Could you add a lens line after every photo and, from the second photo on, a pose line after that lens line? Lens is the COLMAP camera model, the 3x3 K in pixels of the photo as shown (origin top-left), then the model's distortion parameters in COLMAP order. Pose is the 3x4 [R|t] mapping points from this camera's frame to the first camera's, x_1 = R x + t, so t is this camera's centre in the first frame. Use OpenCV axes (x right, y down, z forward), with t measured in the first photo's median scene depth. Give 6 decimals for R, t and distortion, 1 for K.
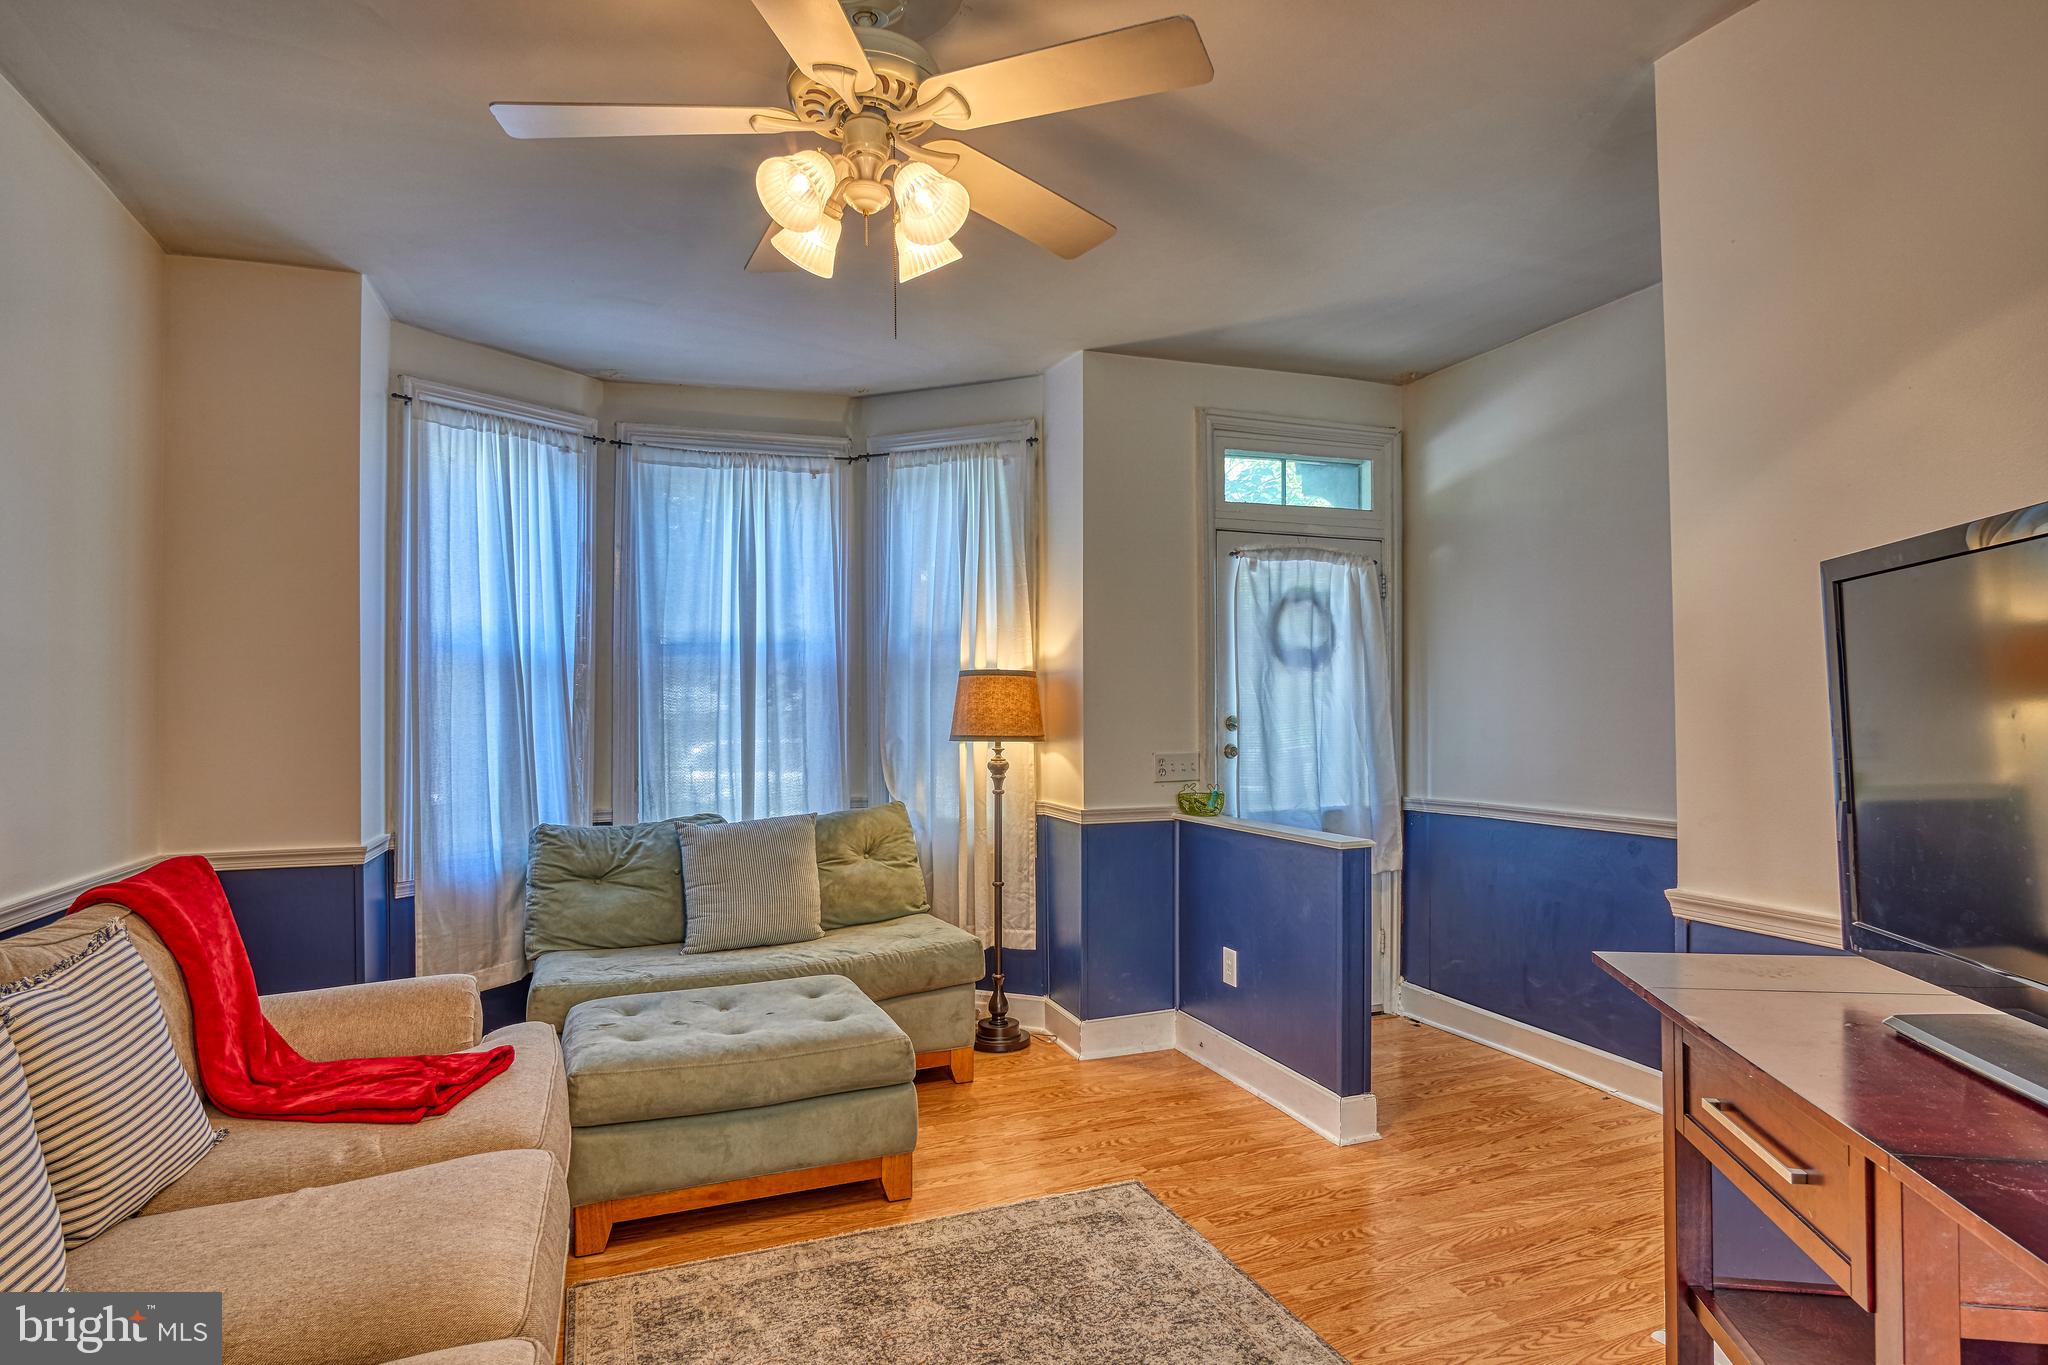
lens RADIAL K [[1109.3, 0, 1004.9], [0, 1109.3, 699.6], [0, 0, 1]] dist [-0.032158, 0.007840]
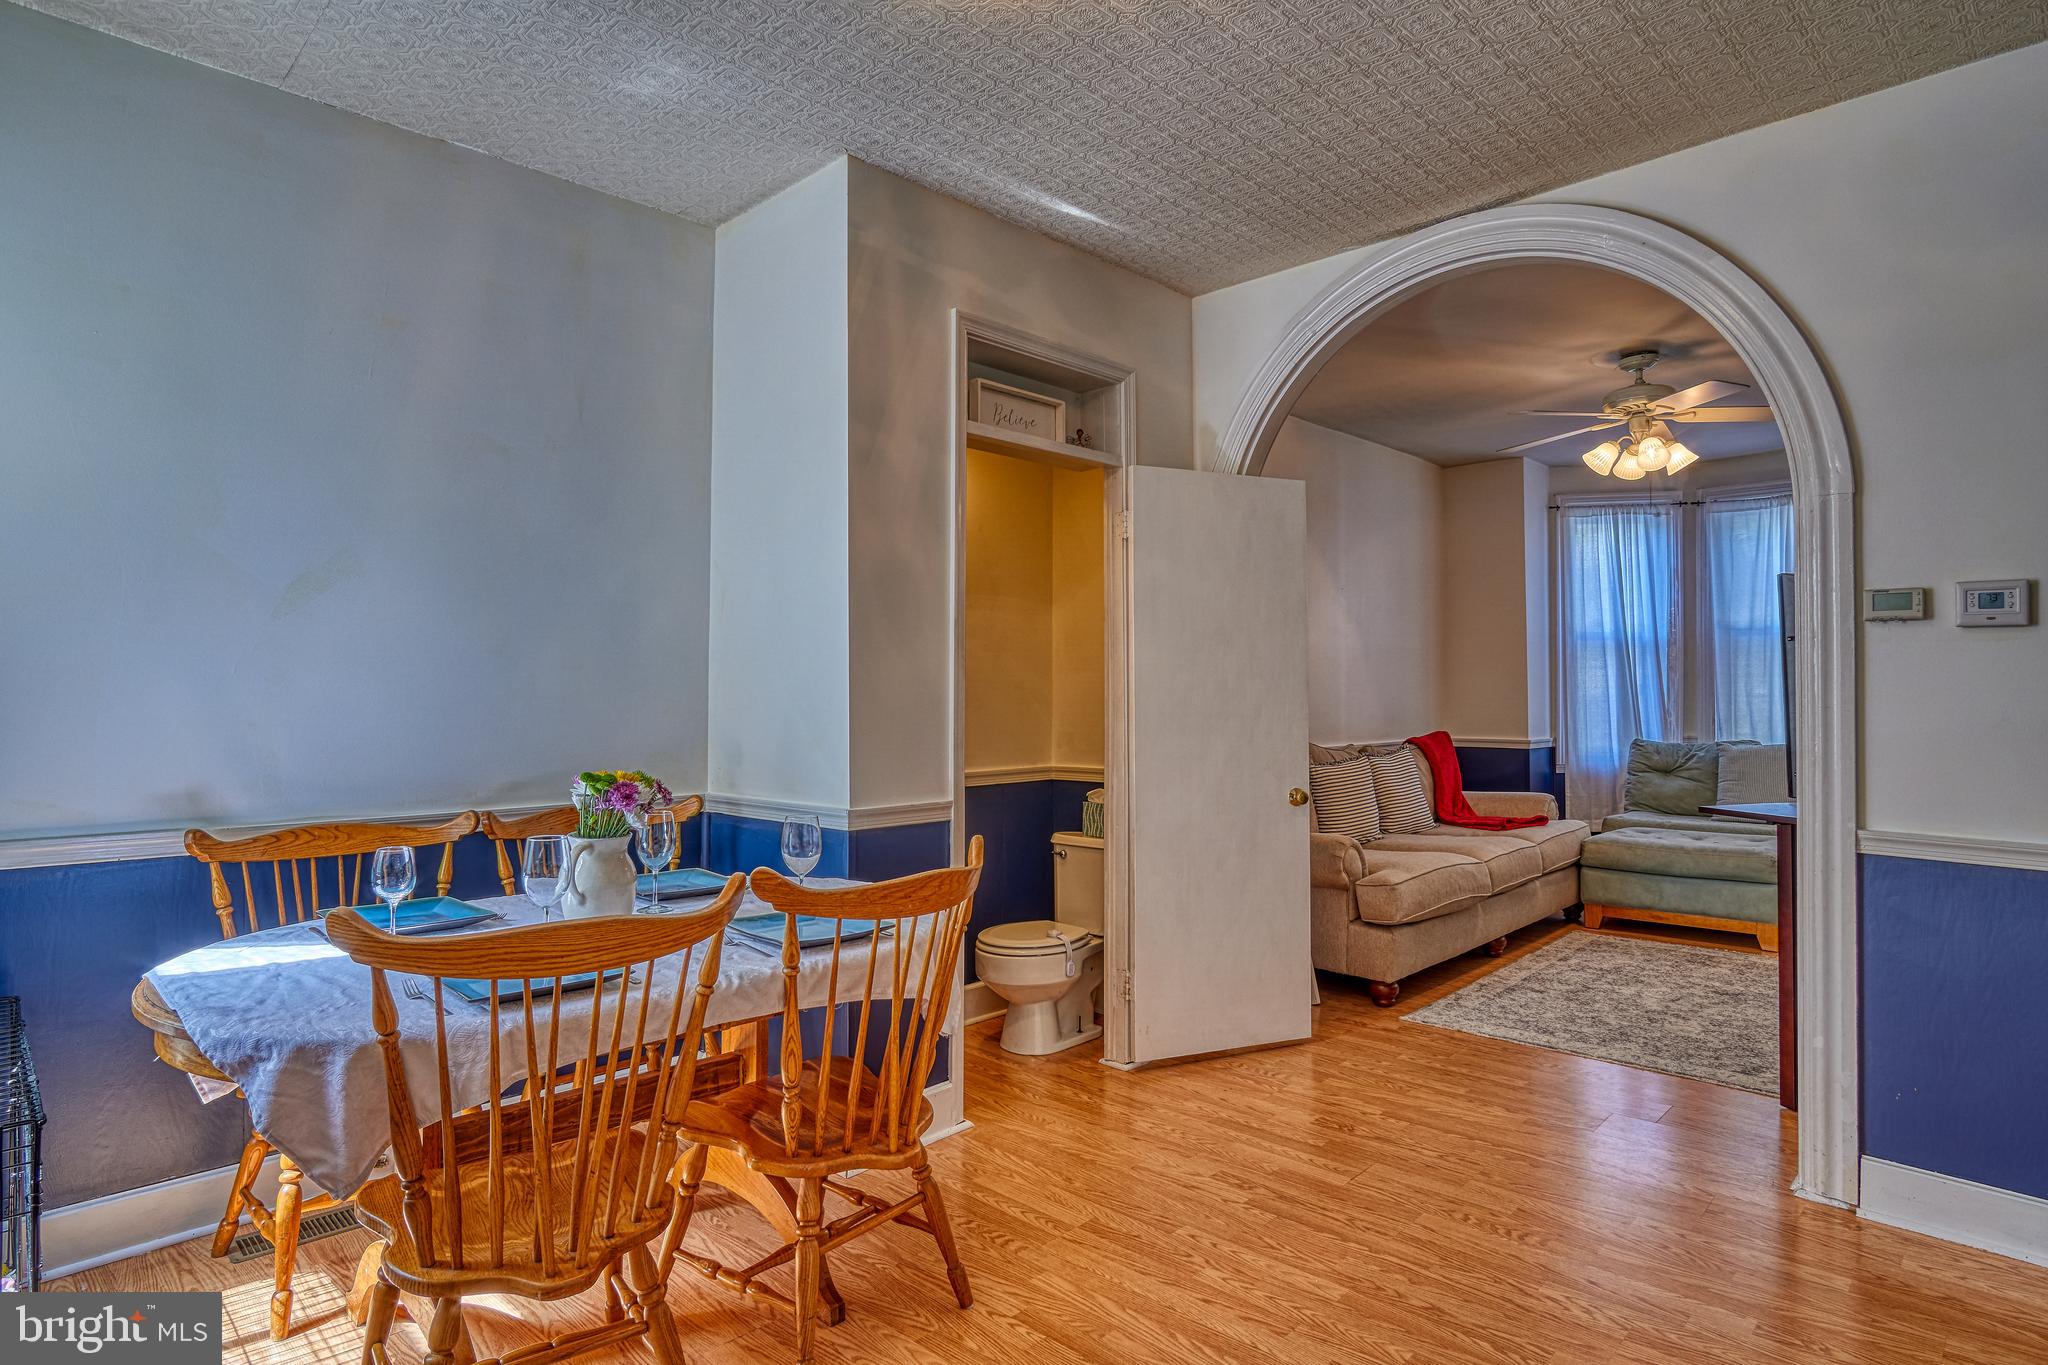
lens RADIAL K [[1109.3, 0, 1013.1], [0, 1109.3, 678.2], [0, 0, 1]] dist [-0.032158, 0.007840]
pose [[0.432685, -0.000916, -0.901545, 0.800703], [0.004729, 0.999988, 0.001253, 0.013474], [0.901533, -0.004806, 0.432684, -0.702570]]
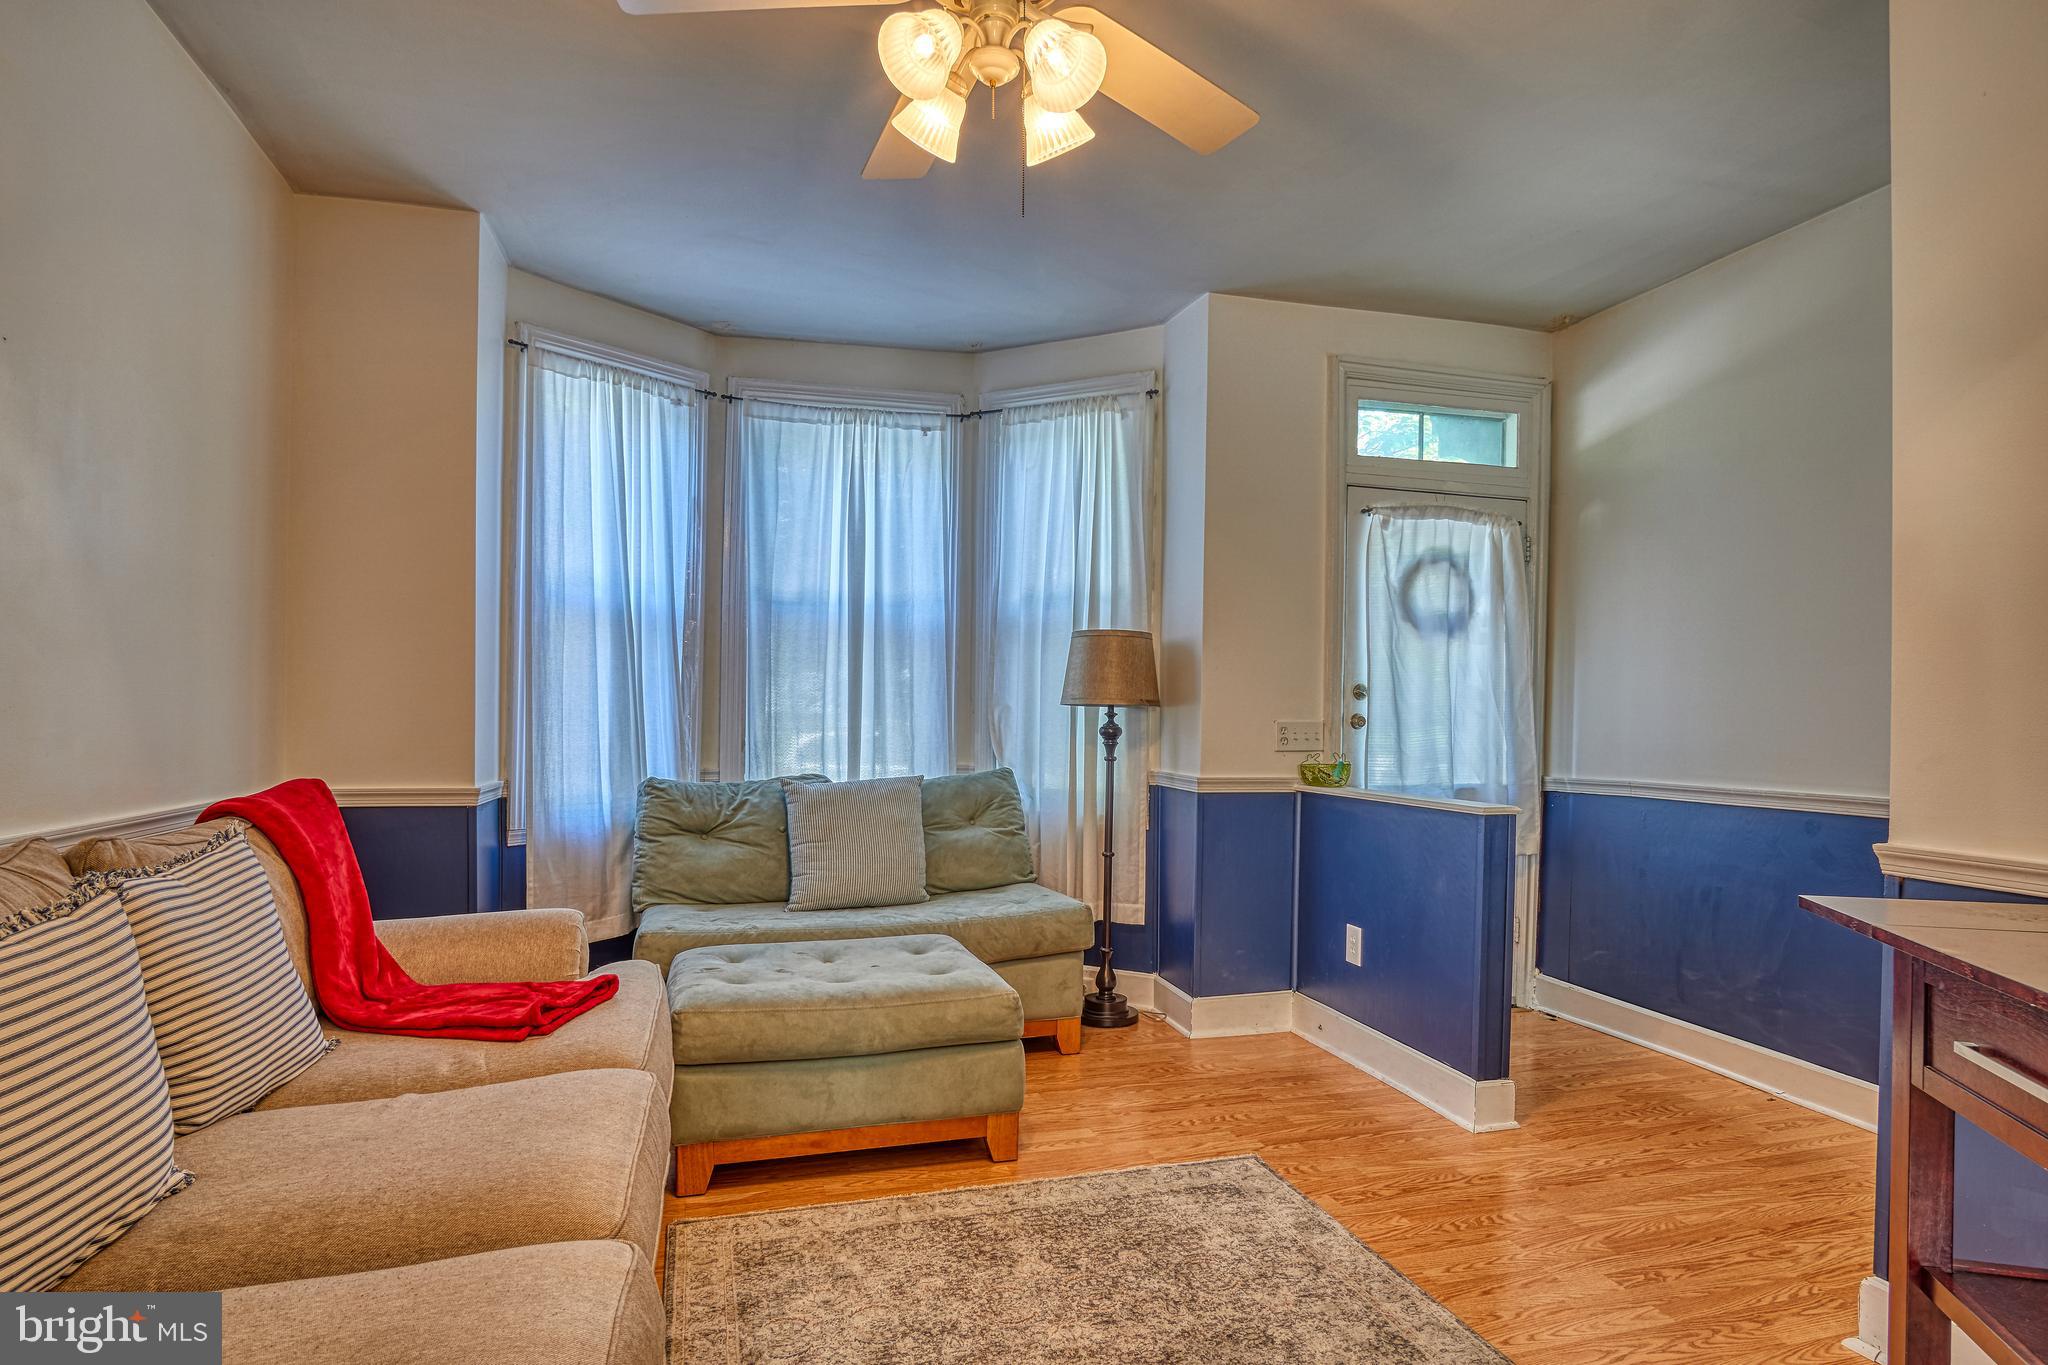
lens RADIAL K [[1109.3, 0, 999.7], [0, 1109.3, 736.1], [0, 0, 1]] dist [-0.032158, 0.007840]
pose [[0.995470, 0.018363, -0.093290, -0.014909], [-0.016469, 0.999643, 0.021023, 0.056042], [0.093643, -0.019391, 0.995417, 0.041419]]
